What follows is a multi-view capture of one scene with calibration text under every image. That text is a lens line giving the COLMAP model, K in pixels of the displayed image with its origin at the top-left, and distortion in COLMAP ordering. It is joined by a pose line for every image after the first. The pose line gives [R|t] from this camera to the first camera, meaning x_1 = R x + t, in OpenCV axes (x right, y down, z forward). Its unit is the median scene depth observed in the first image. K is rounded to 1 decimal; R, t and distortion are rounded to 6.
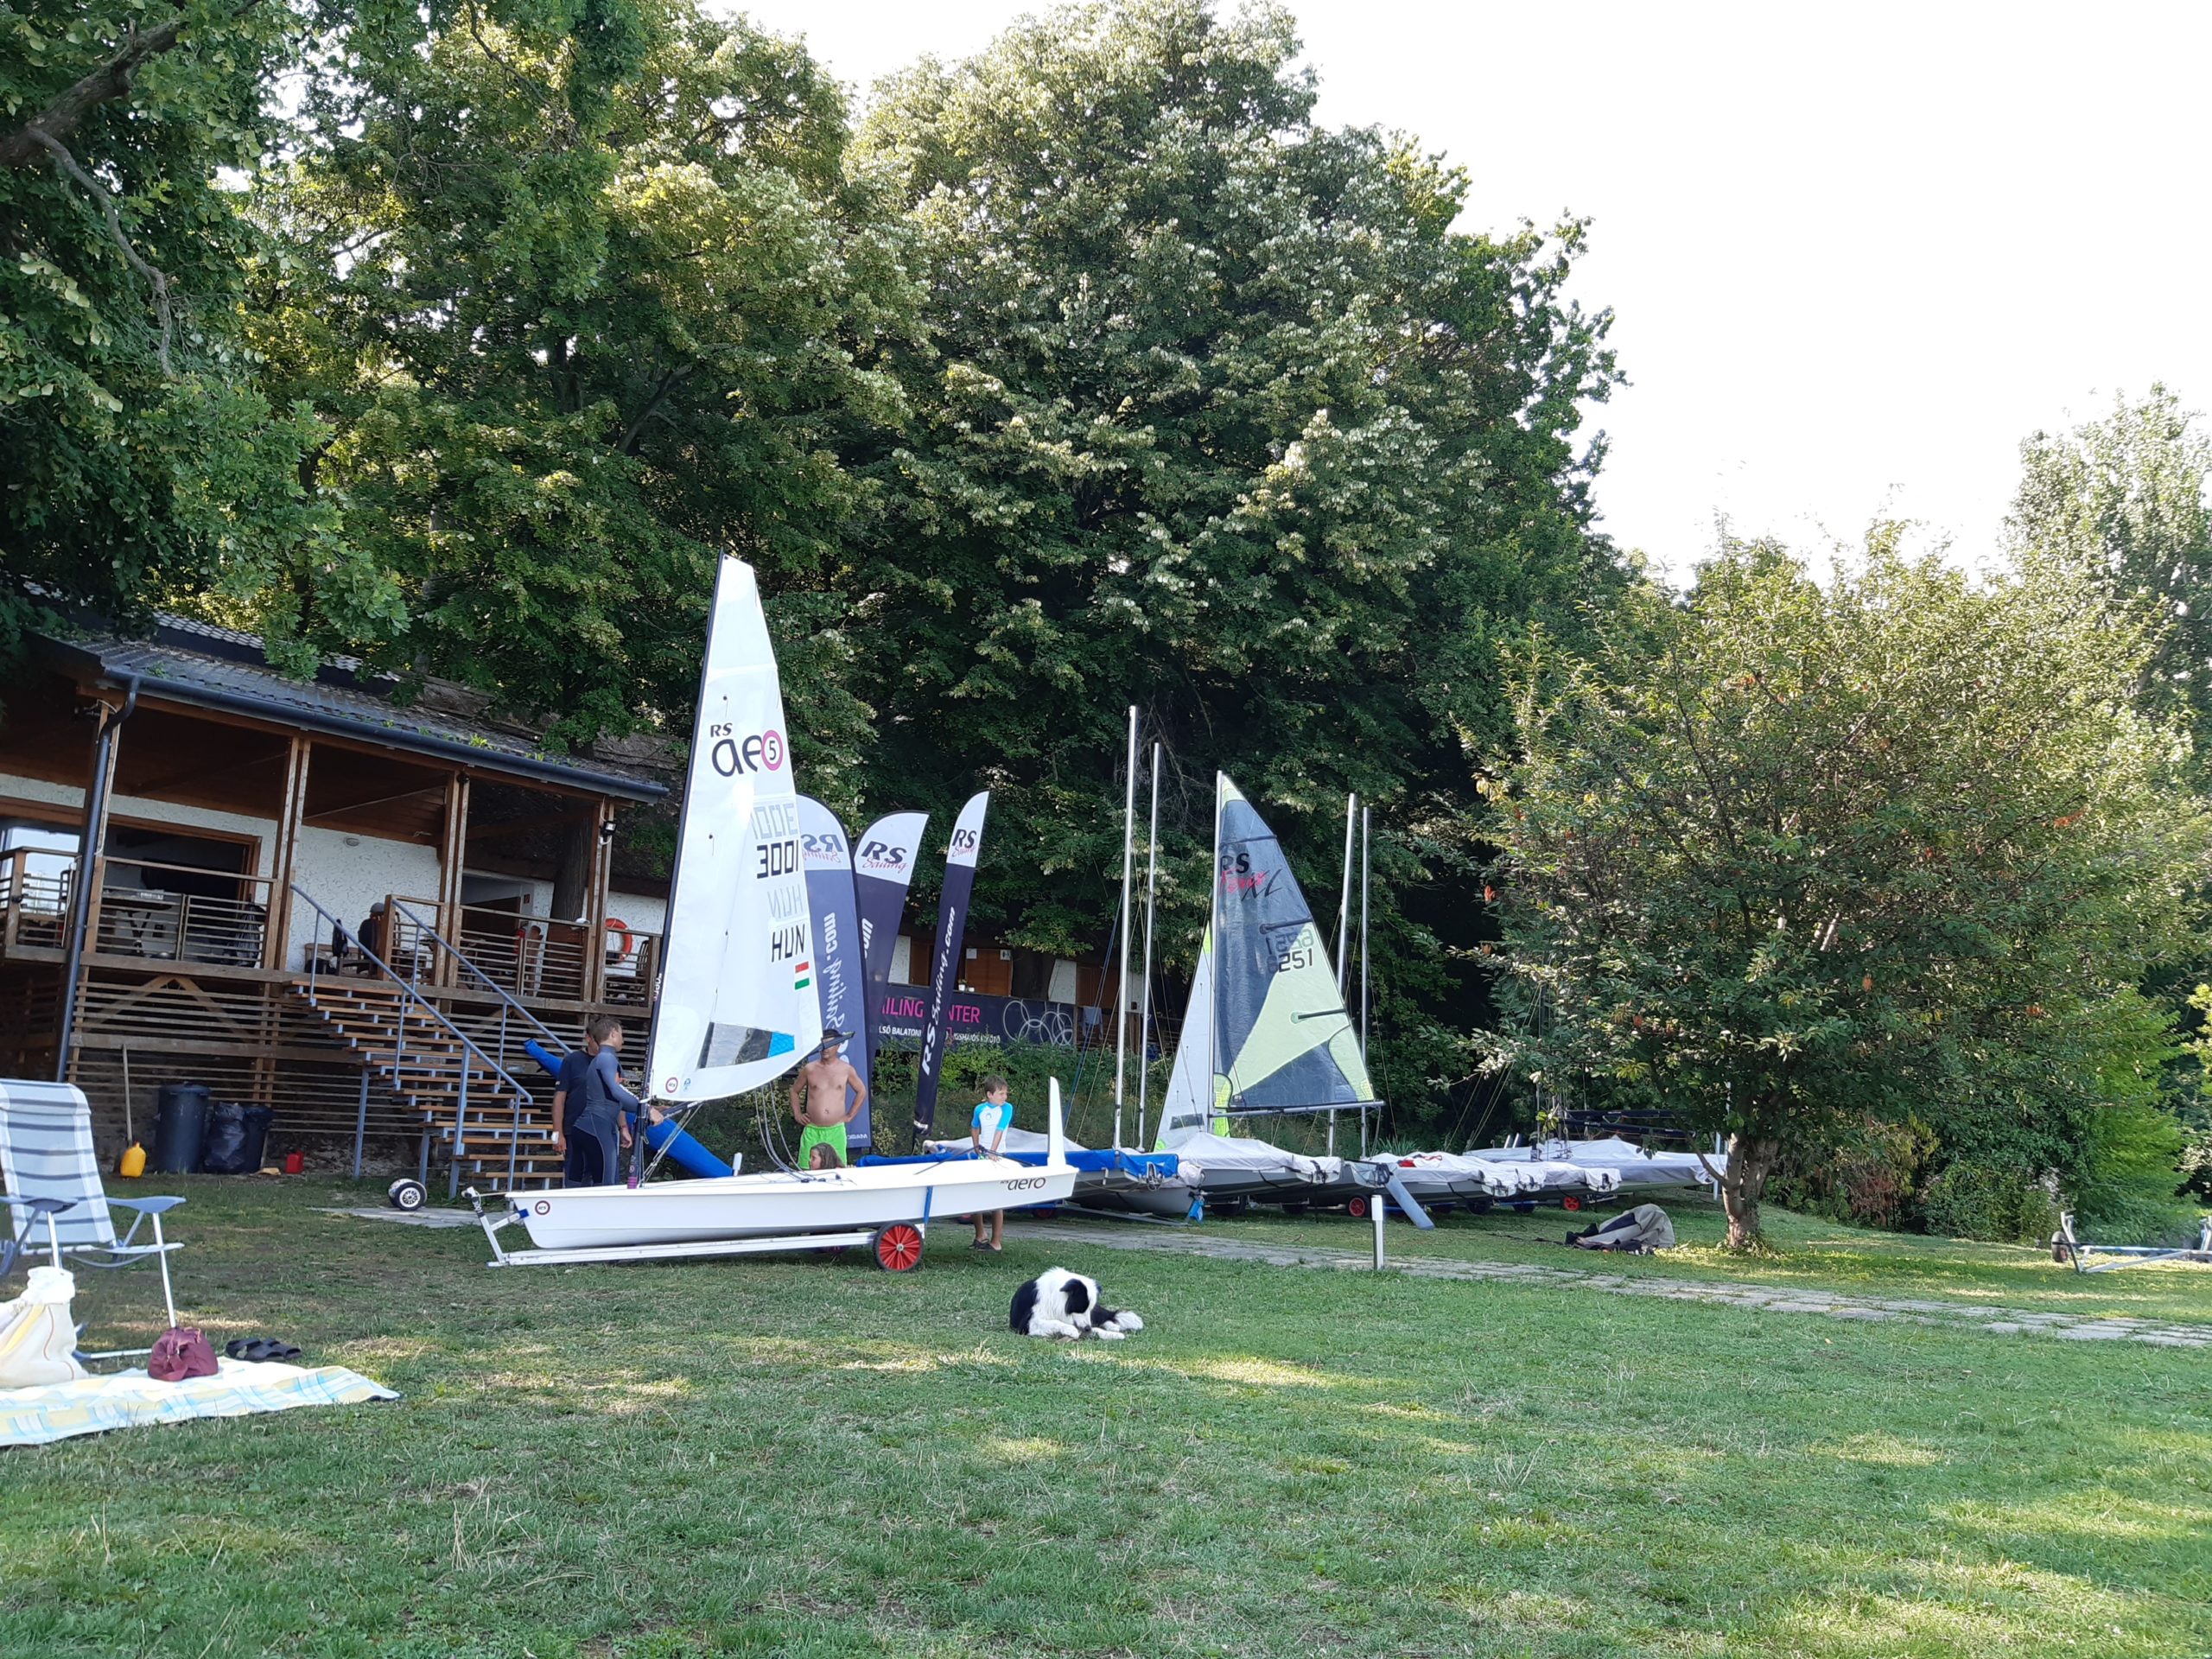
lens RADIAL K [[1757.5, 0, 1152.2], [0, 1757.5, 834.2], [0, 0, 1]] dist [0.062403, -0.101213]
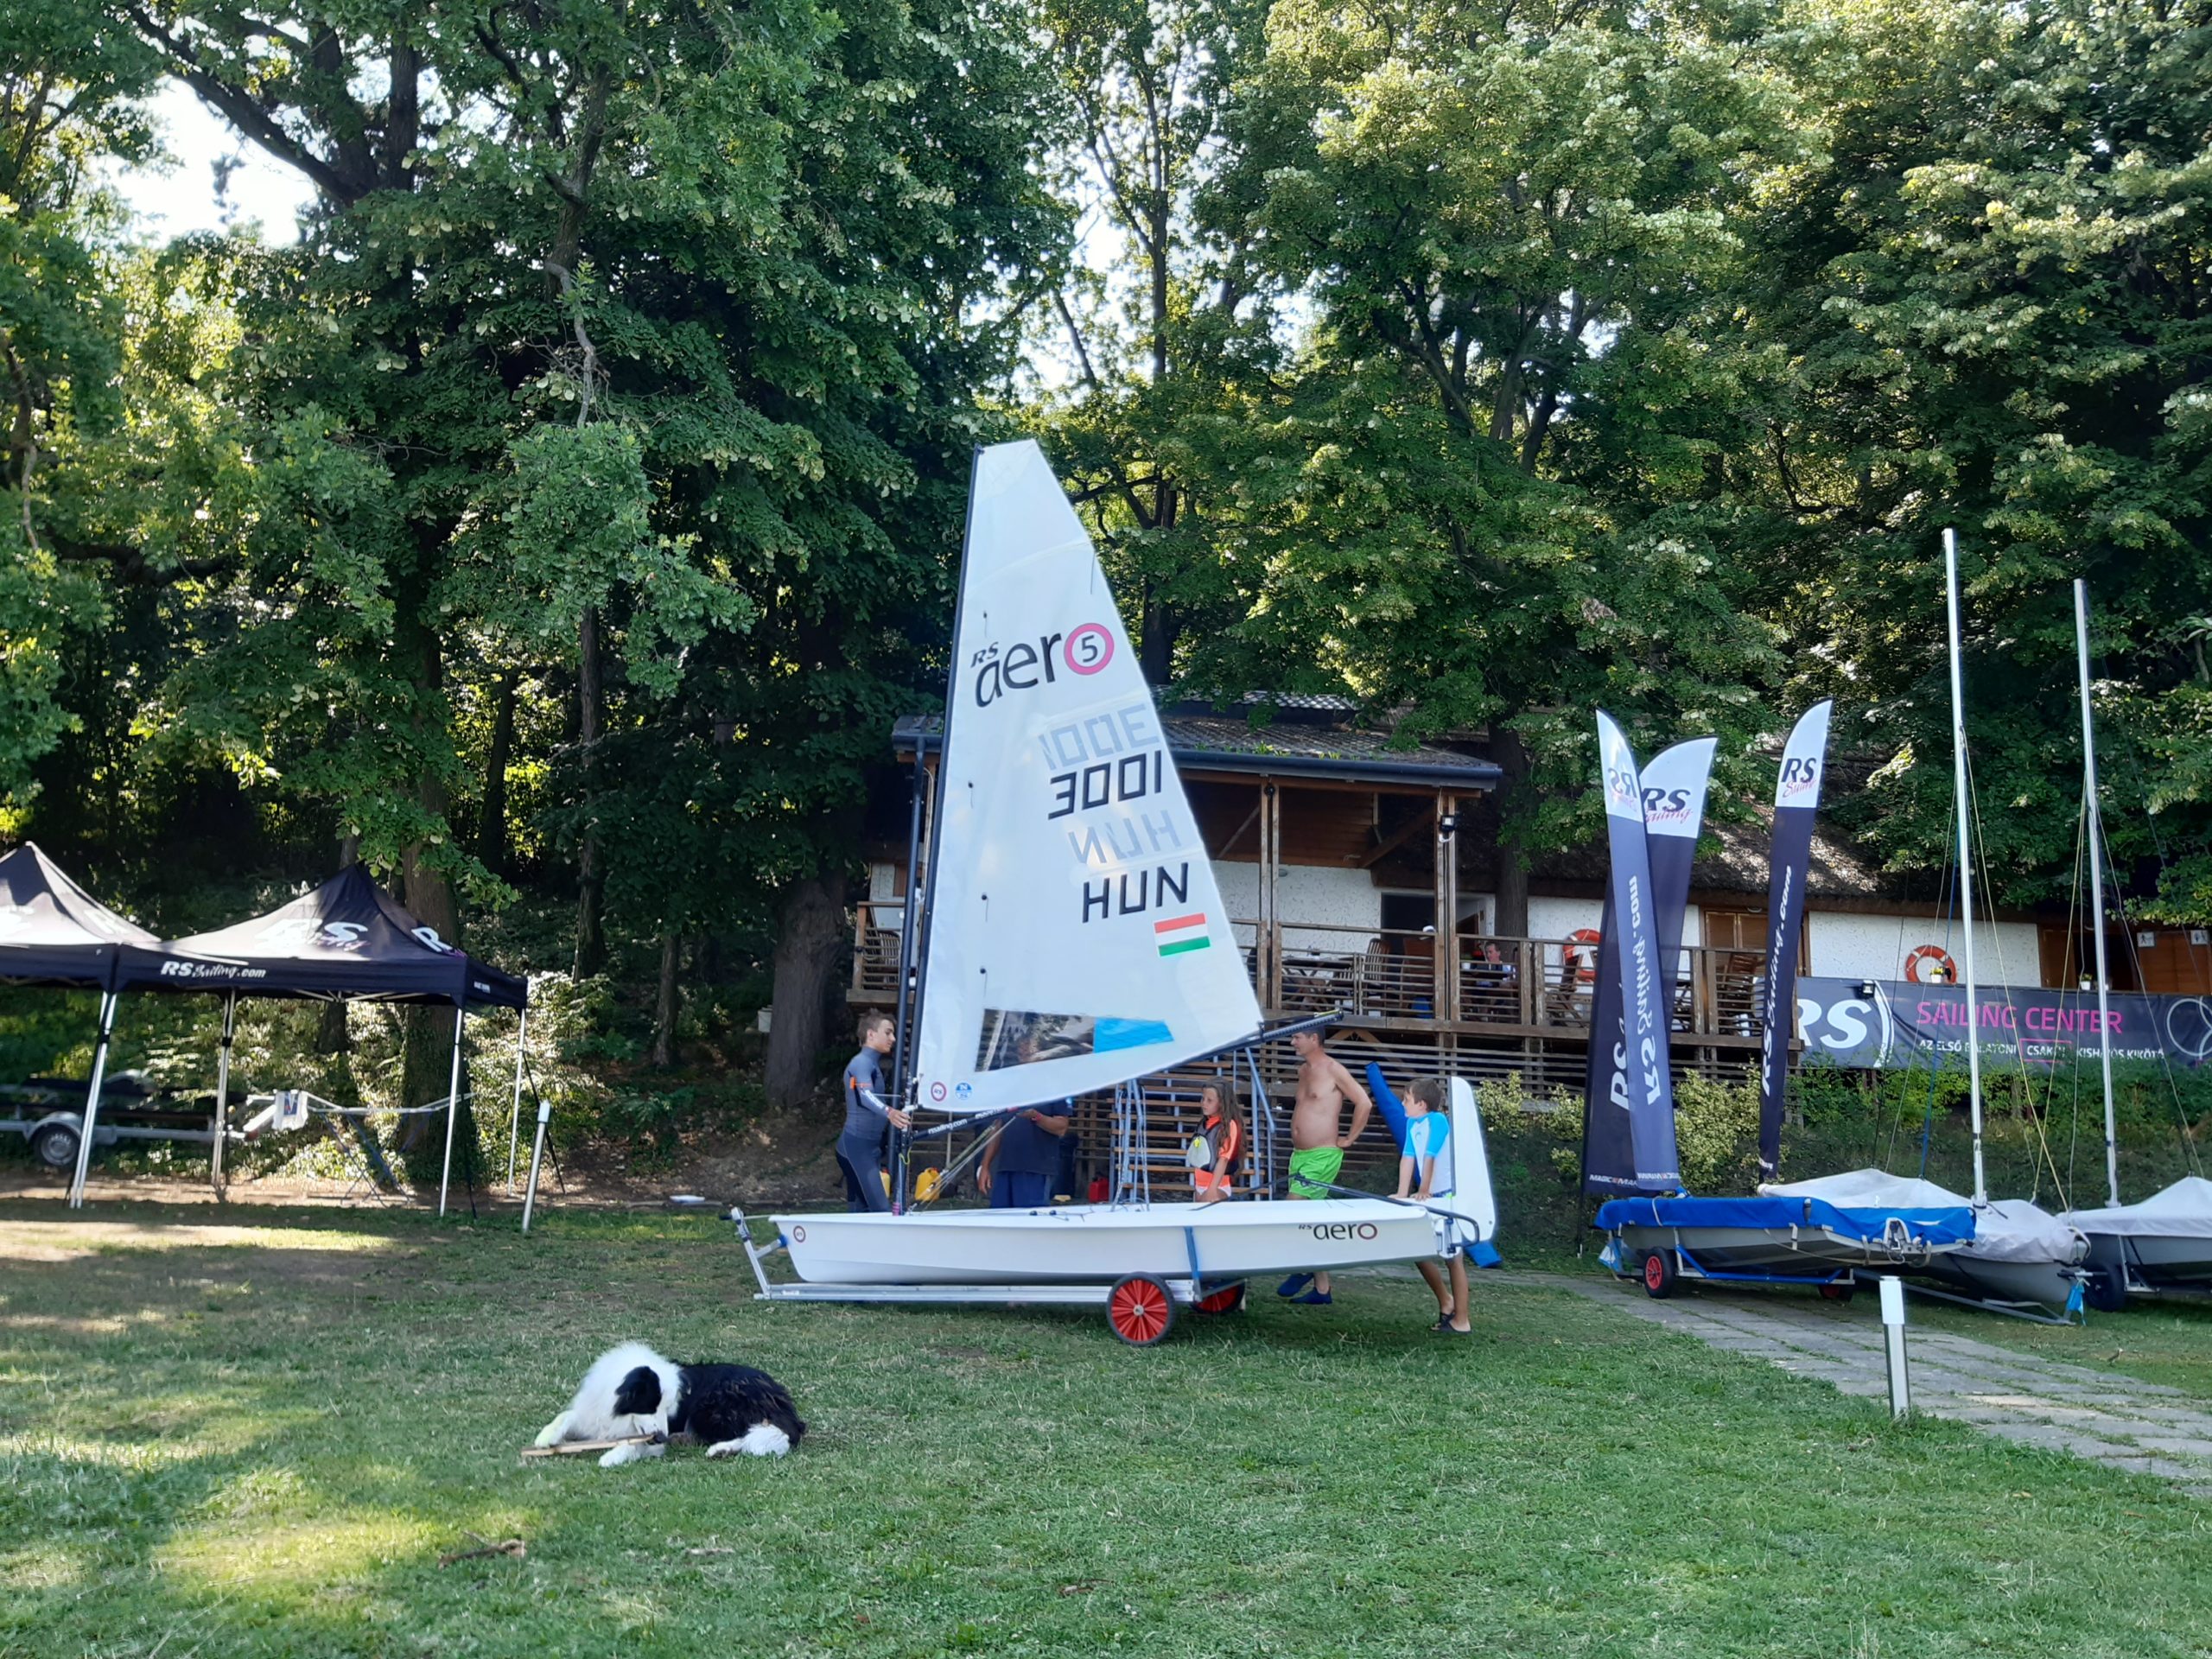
lens RADIAL K [[1757.5, 0, 1111.5], [0, 1757.5, 809.9], [0, 0, 1]] dist [0.062403, -0.101213]
pose [[0.669420, -0.140891, -0.729402, 0.226917], [0.108465, 0.989866, -0.091657, 0.053330], [0.734923, -0.017758, 0.677917, 0.280953]]
